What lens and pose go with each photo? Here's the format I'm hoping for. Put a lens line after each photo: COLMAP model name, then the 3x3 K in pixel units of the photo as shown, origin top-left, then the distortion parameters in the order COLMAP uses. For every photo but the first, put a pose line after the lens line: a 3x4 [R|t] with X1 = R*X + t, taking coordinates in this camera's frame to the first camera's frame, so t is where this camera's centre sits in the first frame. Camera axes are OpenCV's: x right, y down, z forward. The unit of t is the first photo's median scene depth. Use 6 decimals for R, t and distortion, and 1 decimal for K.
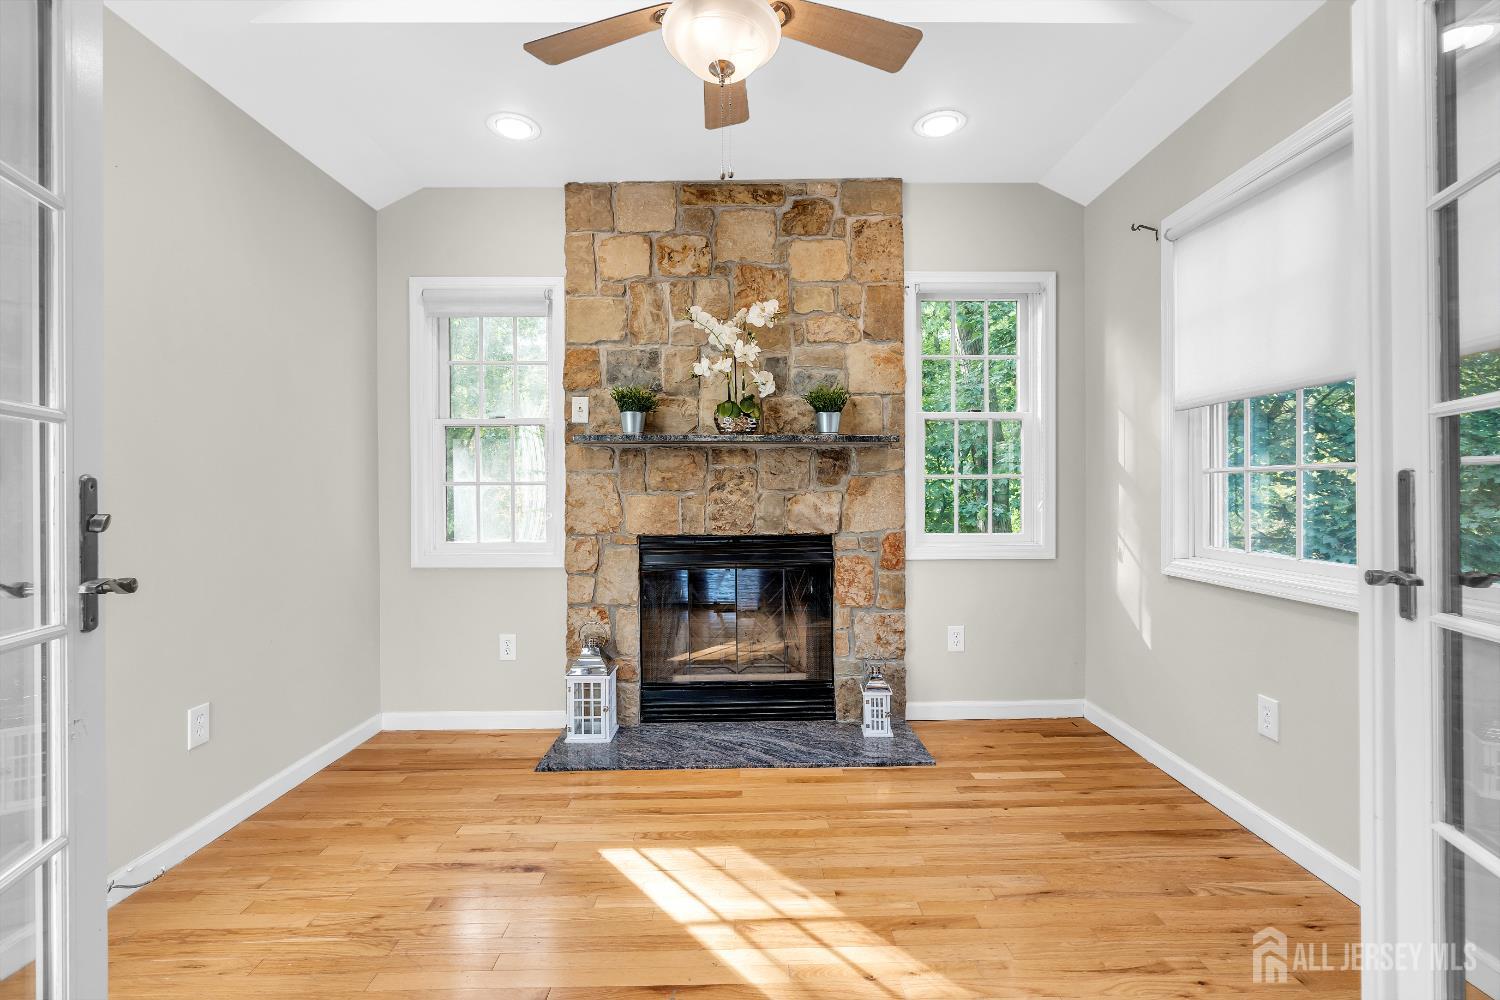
lens RADIAL K [[668.8, 0, 748.6], [0, 668.8, 493.7], [0, 0, 1]] dist [-0.012407, 0.004477]
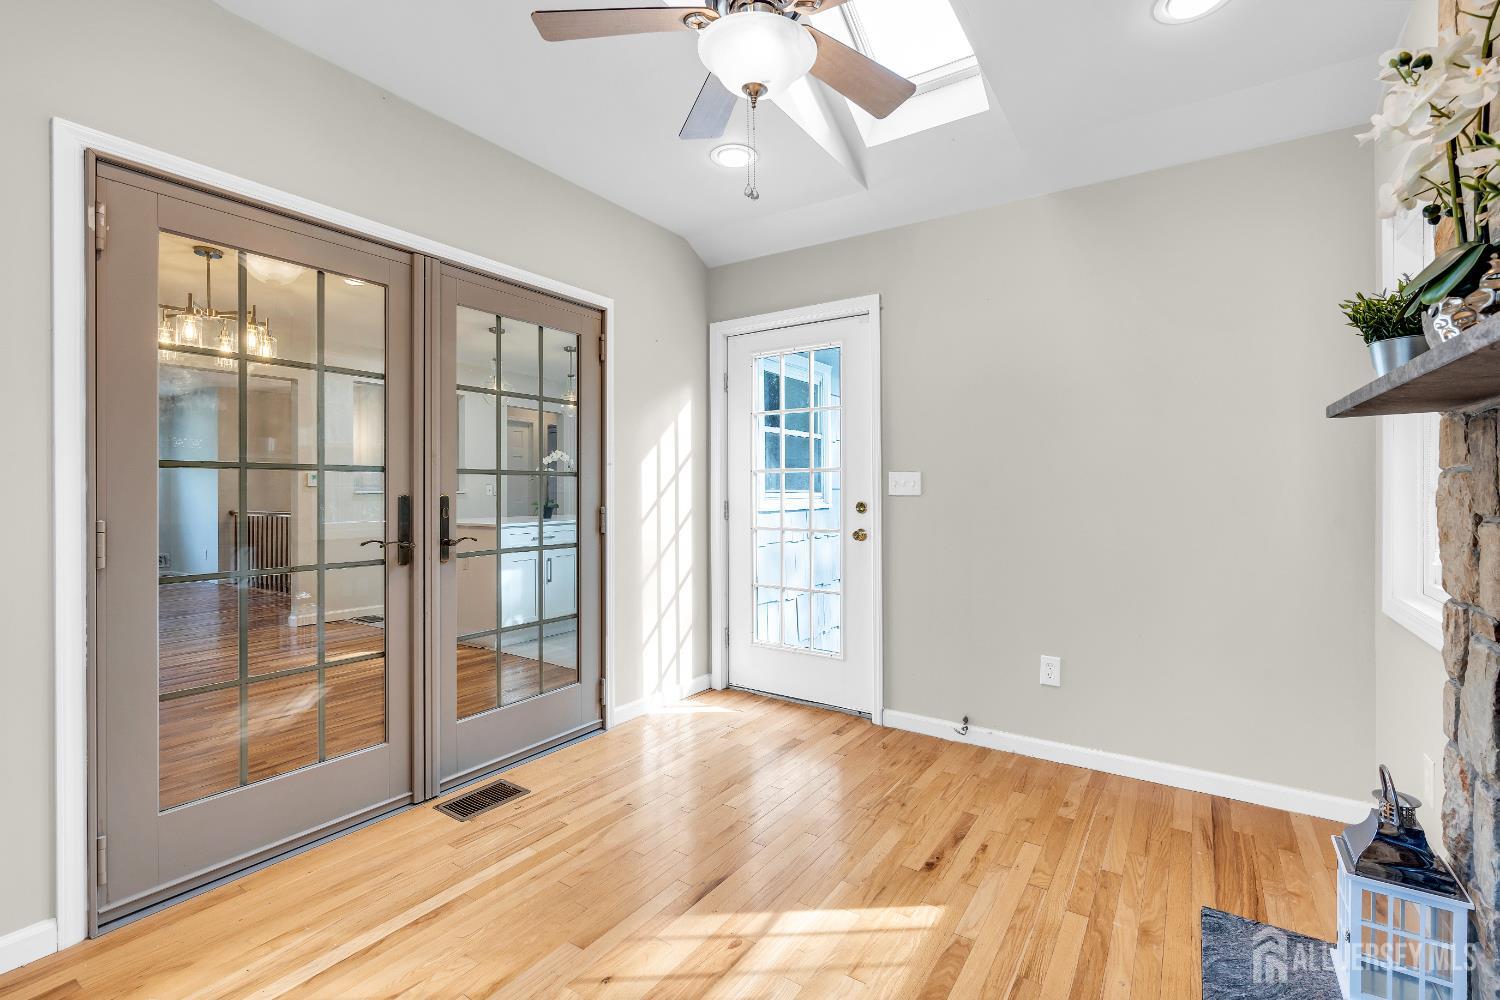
lens RADIAL K [[668.8, 0, 748.6], [0, 668.8, 493.7], [0, 0, 1]] dist [-0.012407, 0.004477]
pose [[-0.566649, 0.006978, -0.823930, 0.667173], [-0.002776, 0.999942, 0.010378, -0.028359], [0.823954, 0.008168, -0.566597, 1.299213]]
